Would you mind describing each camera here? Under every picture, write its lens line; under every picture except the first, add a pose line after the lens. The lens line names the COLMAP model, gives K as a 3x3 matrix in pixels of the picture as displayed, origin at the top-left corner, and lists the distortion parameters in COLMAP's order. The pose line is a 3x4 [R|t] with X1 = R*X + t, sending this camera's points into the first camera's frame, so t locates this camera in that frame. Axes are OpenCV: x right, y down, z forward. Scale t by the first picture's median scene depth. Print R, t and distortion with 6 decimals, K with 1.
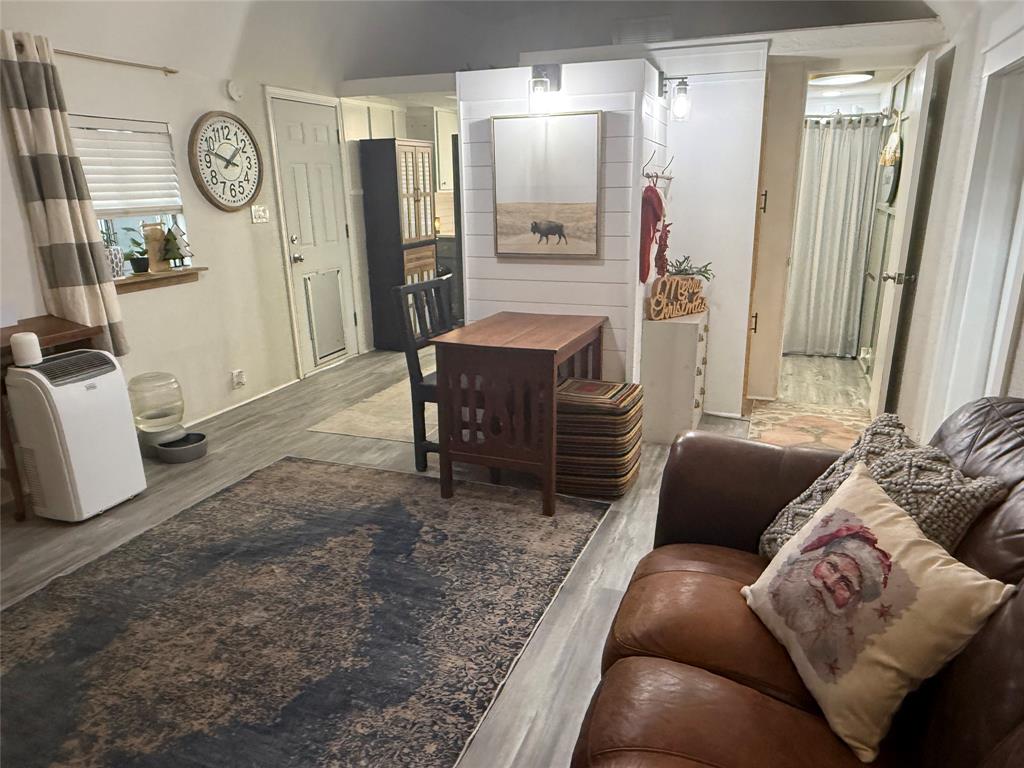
lens RADIAL K [[705.4, 0, 512.0], [0, 705.4, 384.0], [0, 0, 1]] dist [0.003721, 0.000442]
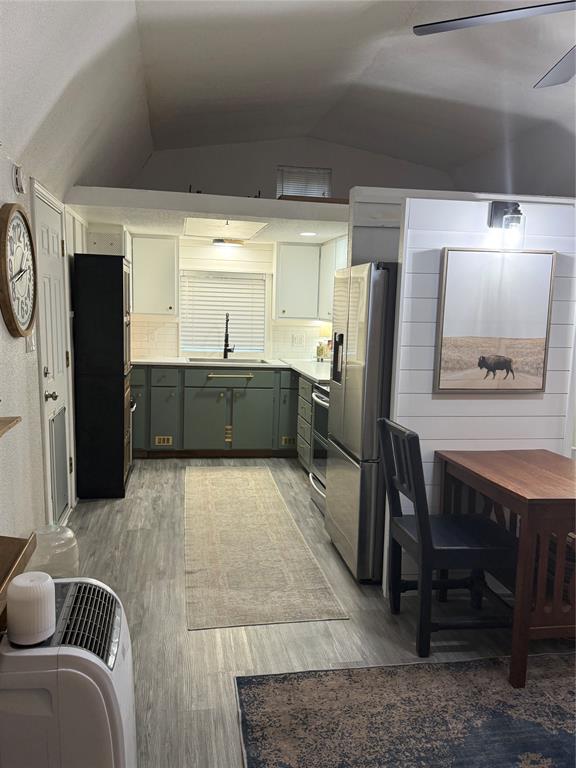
lens RADIAL K [[621.5, 0, 285.9], [0, 621.5, 386.9], [0, 0, 1]] dist [0.146204, -0.249783]
pose [[0.859622, -0.024851, 0.510326, -0.648662], [0.102546, 0.986884, -0.124676, -0.111622], [-0.500535, 0.159506, 0.850895, 0.418635]]
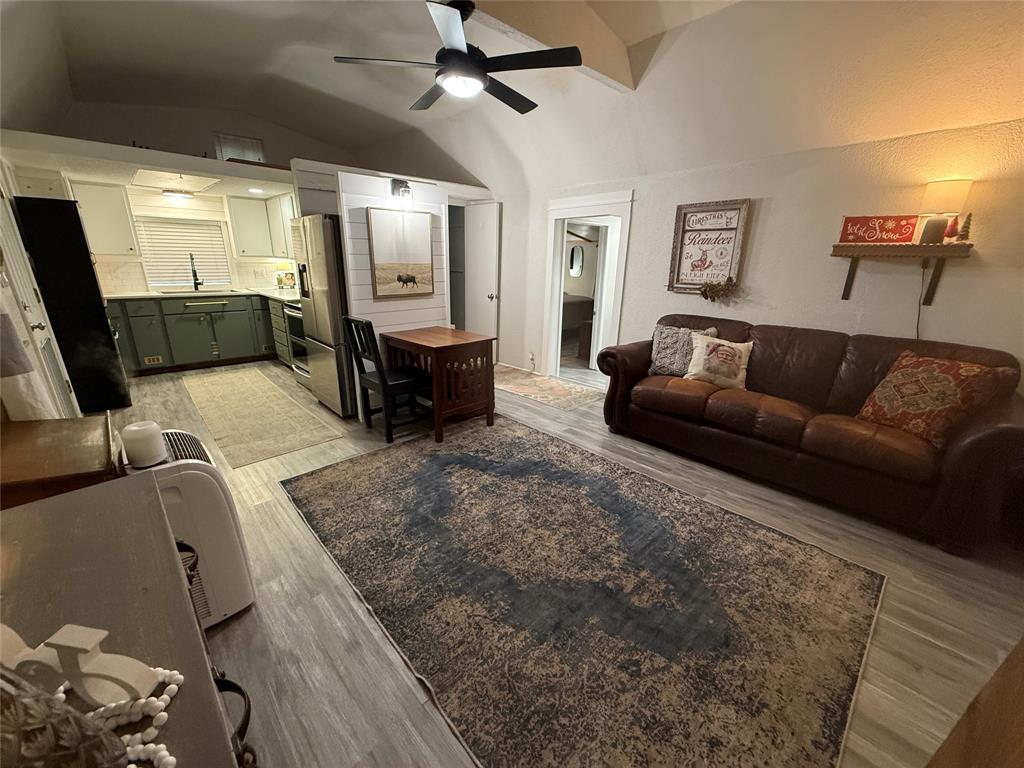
lens RADIAL K [[405.8, 0, 509.2], [0, 405.8, 382.9], [0, 0, 1]] dist [-0.001090, 0.000502]
pose [[0.433531, -0.245116, 0.867162, -0.756276], [0.230011, 0.960520, 0.156513, -0.077734], [-0.871290, 0.131603, 0.472794, 0.365396]]
